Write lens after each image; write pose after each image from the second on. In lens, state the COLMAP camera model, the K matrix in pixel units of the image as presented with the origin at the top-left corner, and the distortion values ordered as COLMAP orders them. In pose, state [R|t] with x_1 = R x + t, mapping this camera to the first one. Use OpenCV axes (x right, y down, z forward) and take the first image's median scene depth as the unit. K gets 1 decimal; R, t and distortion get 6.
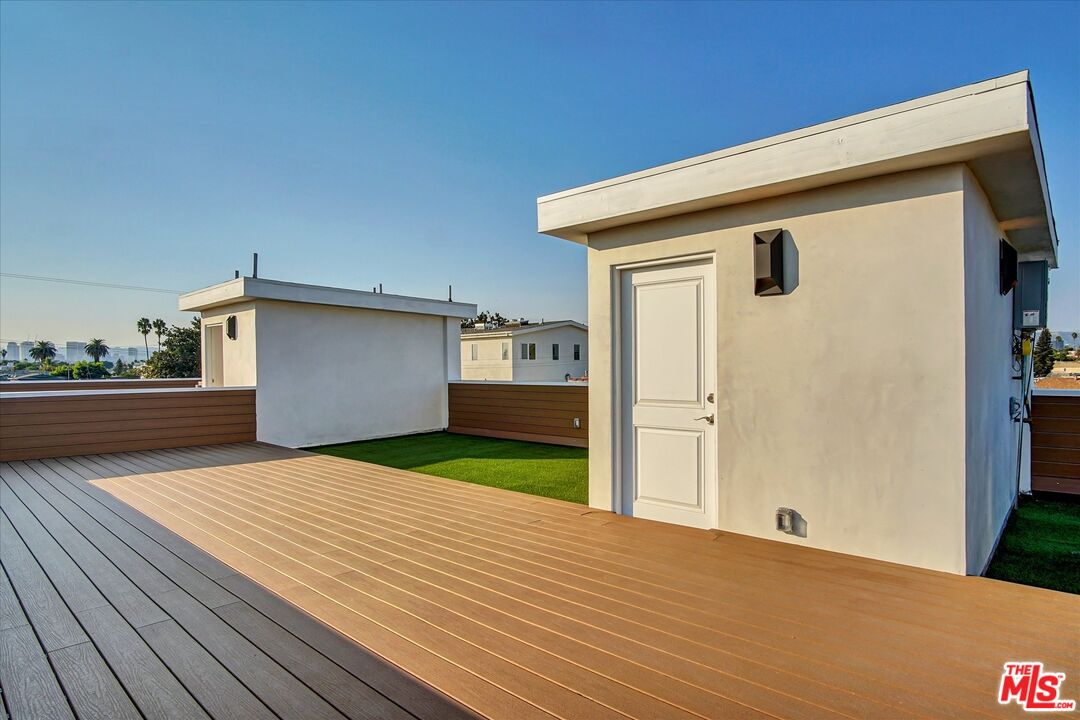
lens RADIAL K [[542.2, 0, 536.5], [0, 542.2, 401.3], [0, 0, 1]] dist [-0.001857, 0.000201]
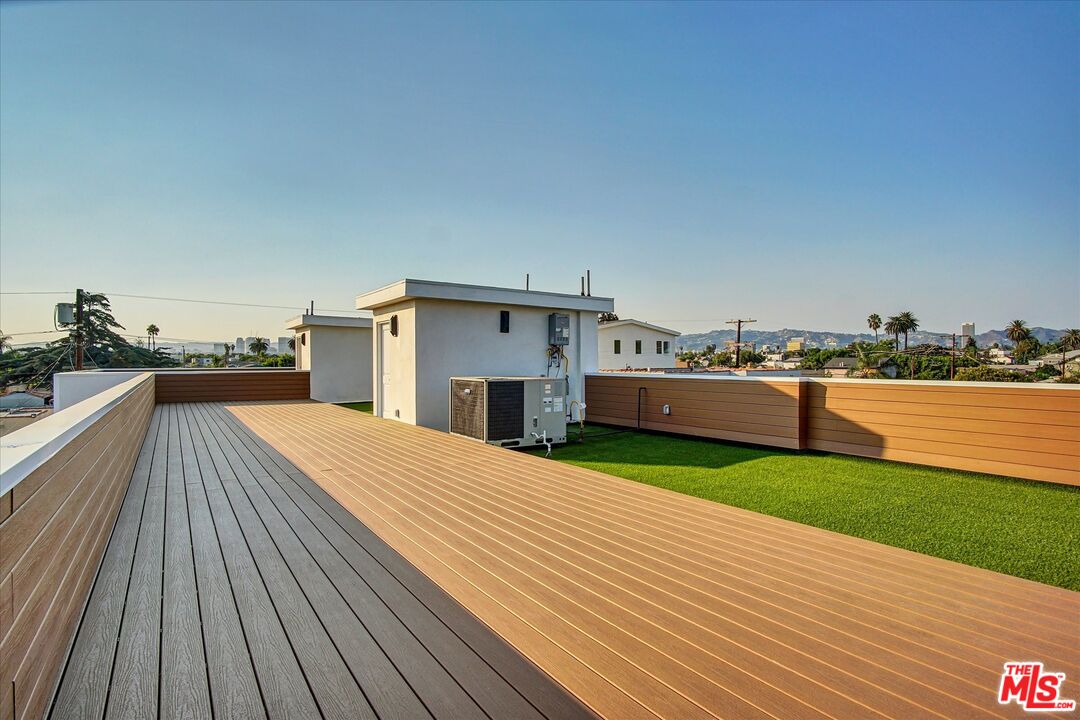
lens RADIAL K [[595.4, 0, 540.0], [0, 595.4, 360.0], [0, 0, 1]] dist [-0.004500, -0.000410]
pose [[0.954283, 0.004007, -0.298879, 0.097126], [-0.023115, 0.997905, -0.060424, 0.004951], [0.298011, 0.064570, 0.952376, -0.083358]]
